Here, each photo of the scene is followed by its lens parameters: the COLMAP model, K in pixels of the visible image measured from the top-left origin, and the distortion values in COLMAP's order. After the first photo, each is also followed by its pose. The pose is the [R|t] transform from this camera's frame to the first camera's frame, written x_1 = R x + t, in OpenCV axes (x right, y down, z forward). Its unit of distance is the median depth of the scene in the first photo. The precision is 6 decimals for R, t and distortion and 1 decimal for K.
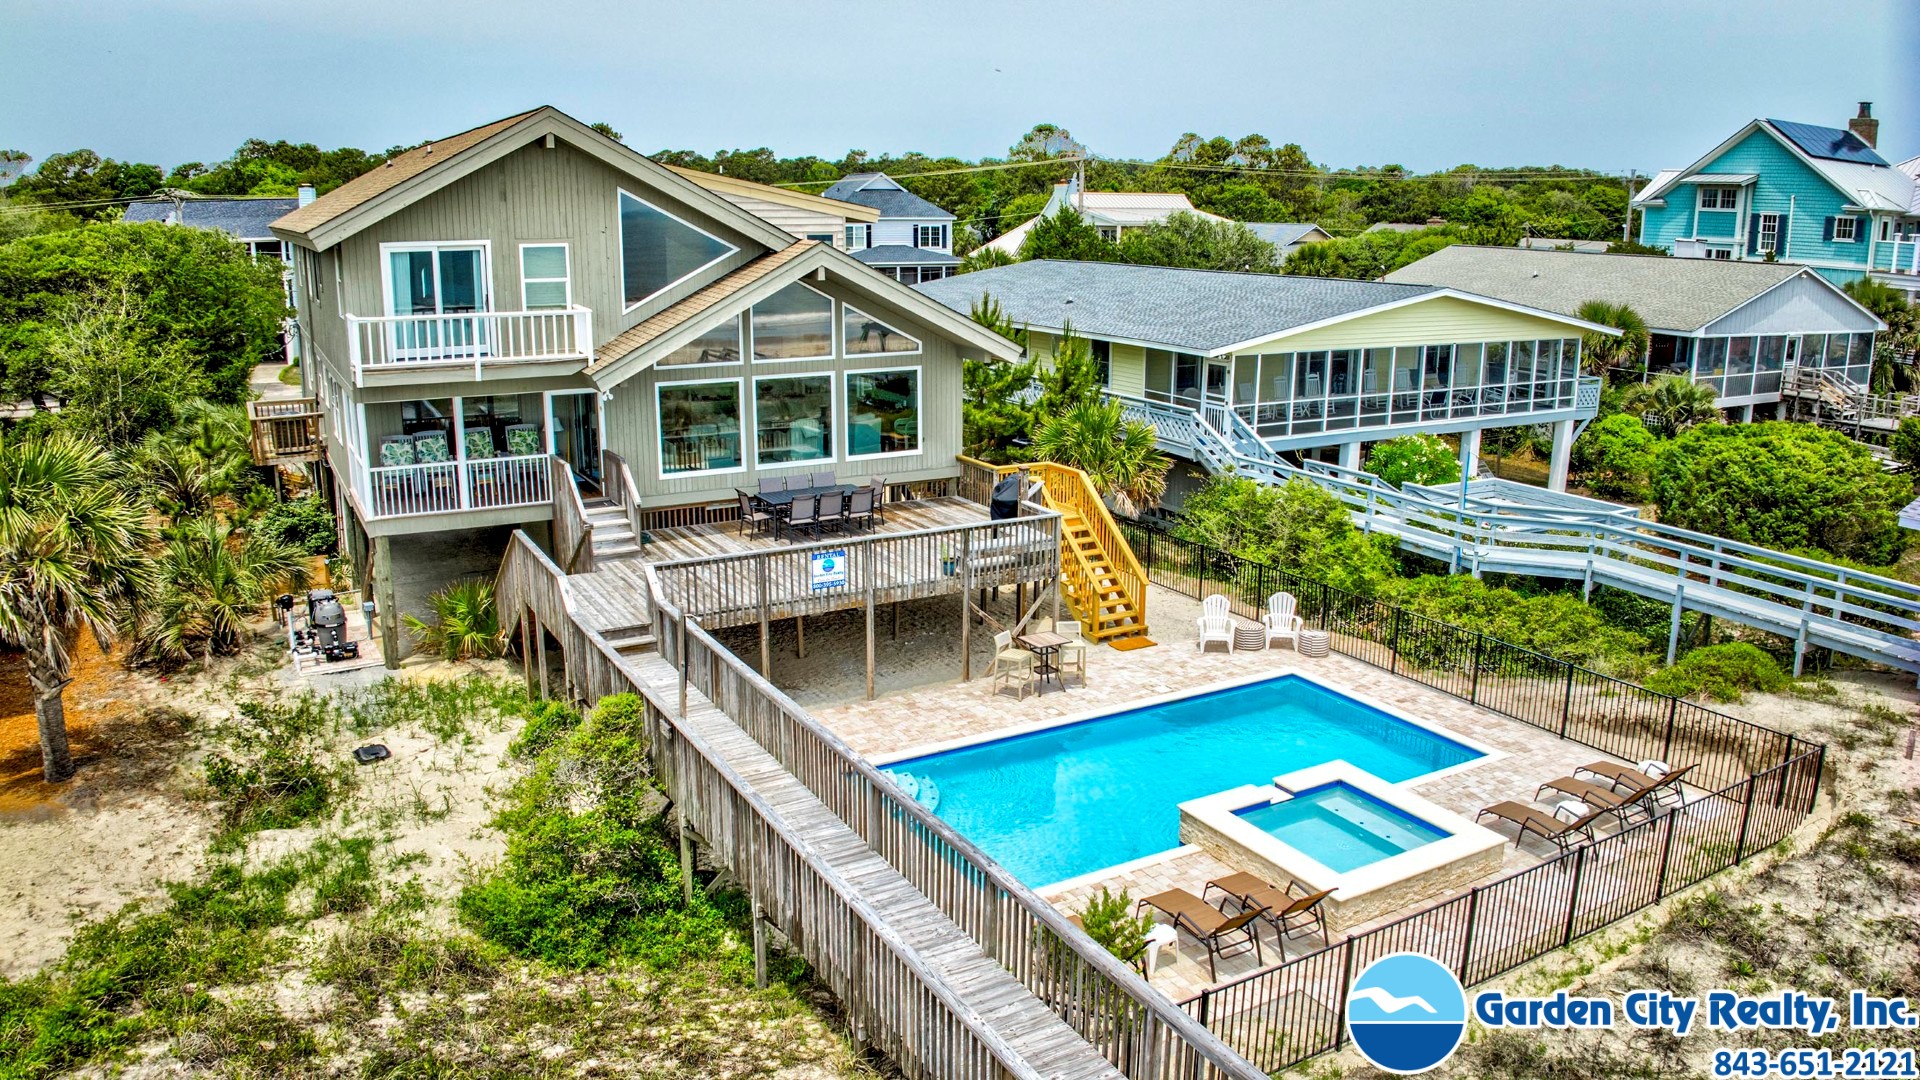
lens RADIAL K [[1366.5, 0, 960.0], [0, 1366.5, 540.0], [0, 0, 1]] dist [-0.111271, -0.000511]
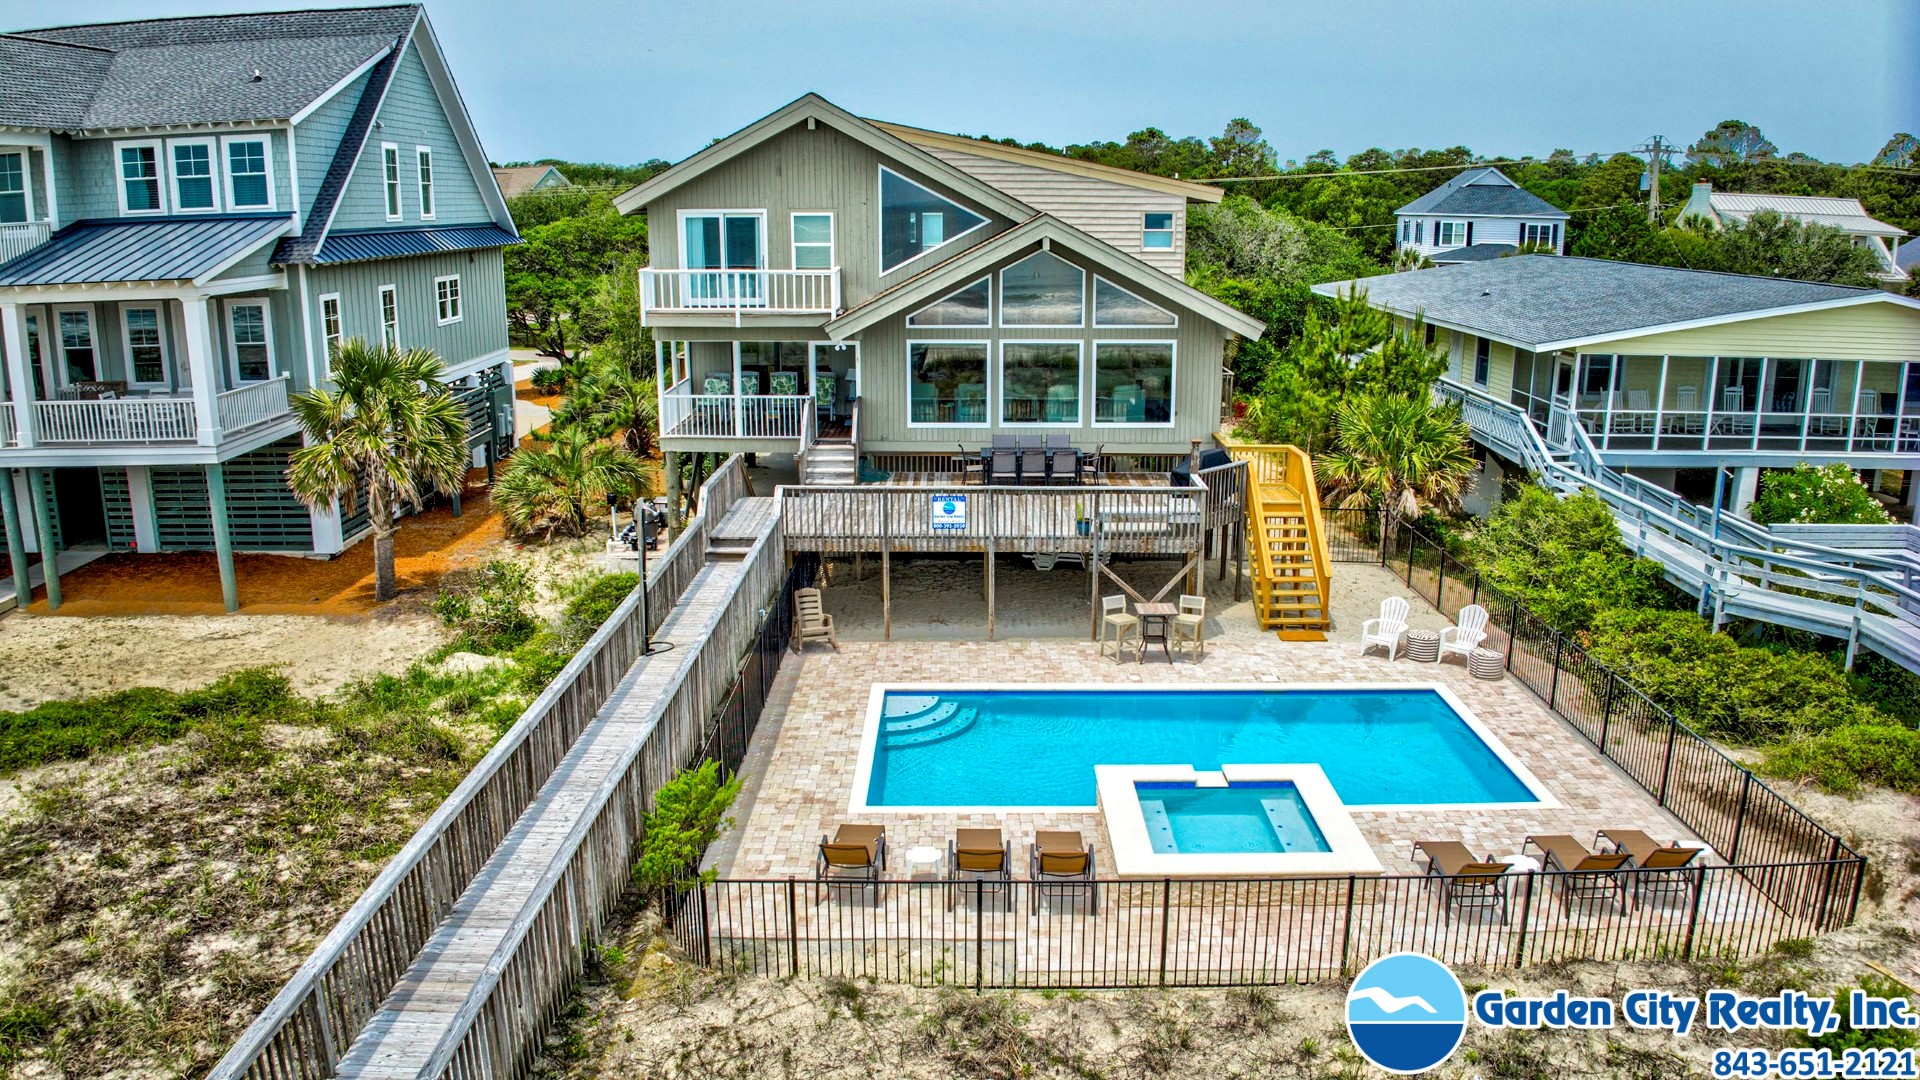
lens RADIAL K [[1349.4, 0, 931.0], [0, 1349.4, 539.4], [0, 0, 1]] dist [-0.103985, -0.005274]
pose [[0.862205, 0.117160, -0.492824, 0.375572], [-0.115440, 0.992731, 0.034039, 0.007440], [0.493230, 0.027543, 0.869463, 0.055376]]
